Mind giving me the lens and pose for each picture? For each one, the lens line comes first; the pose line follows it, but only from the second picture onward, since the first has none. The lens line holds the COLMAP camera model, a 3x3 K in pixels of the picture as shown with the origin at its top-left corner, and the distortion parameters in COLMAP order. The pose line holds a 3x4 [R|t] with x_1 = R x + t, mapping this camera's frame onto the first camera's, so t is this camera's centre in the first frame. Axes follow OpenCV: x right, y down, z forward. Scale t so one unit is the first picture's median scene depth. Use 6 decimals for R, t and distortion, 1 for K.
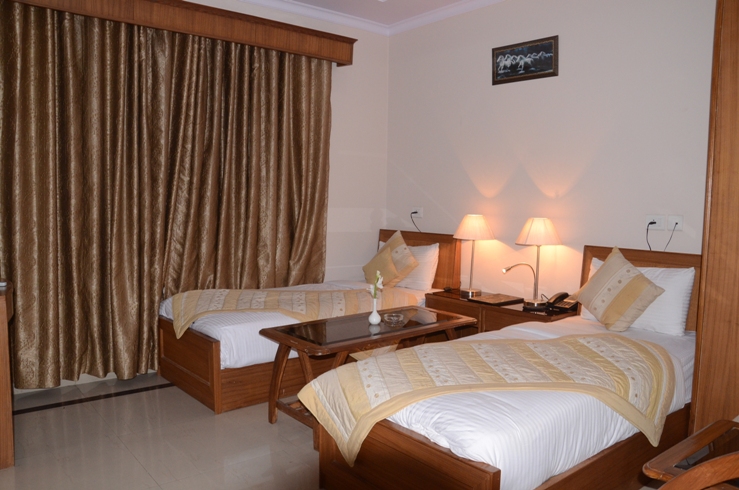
lens RADIAL K [[581.5, 0, 366.5], [0, 581.5, 245.1], [0, 0, 1]] dist [-0.158788, 0.133340]
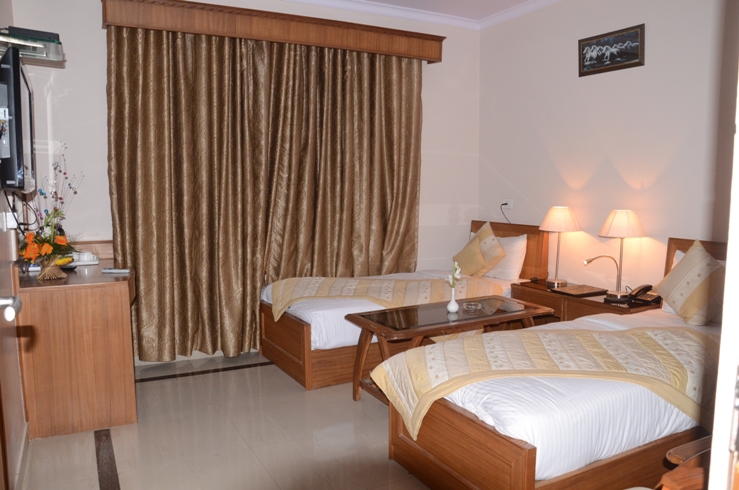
lens RADIAL K [[581.5, 0, 366.5], [0, 581.5, 245.1], [0, 0, 1]] dist [-0.158788, 0.133340]
pose [[0.980263, 0.003794, -0.197662, 0.059294], [0.000297, 0.999786, 0.020664, -0.006755], [0.197699, -0.020315, 0.980052, -0.055956]]
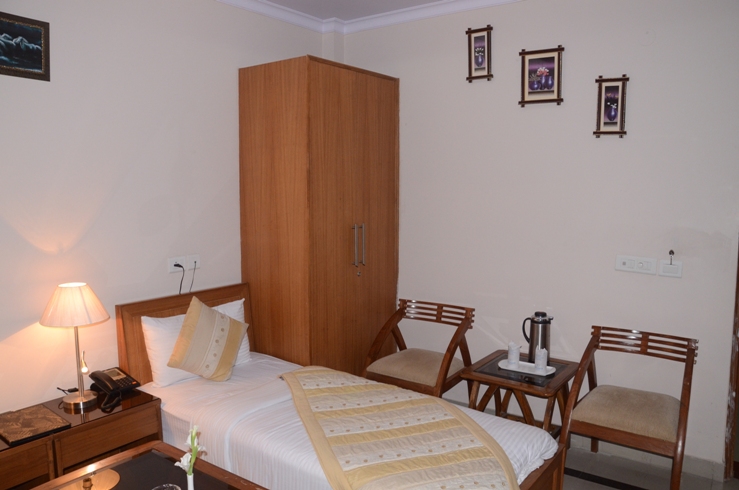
lens RADIAL K [[581.5, 0, 366.5], [0, 581.5, 245.1], [0, 0, 1]] dist [-0.158788, 0.133340]
pose [[-0.256353, -0.122924, 0.958735, -0.463251], [0.069761, 0.986941, 0.145193, -0.173805], [-0.964062, 0.104103, -0.244430, 0.824351]]
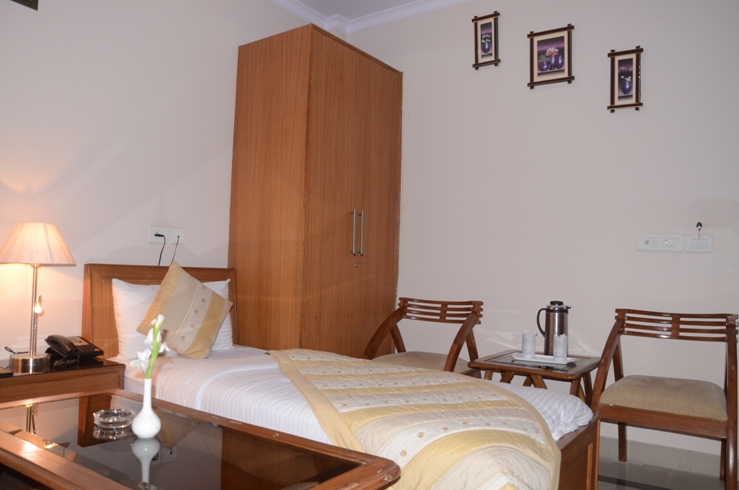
lens RADIAL K [[581.5, 0, 366.5], [0, 581.5, 245.1], [0, 0, 1]] dist [-0.158788, 0.133340]
pose [[-0.272039, 0.018547, 0.962108, -0.394792], [0.042020, 0.999090, -0.007379, -0.003251], [-0.961368, 0.038421, -0.272570, 0.831194]]
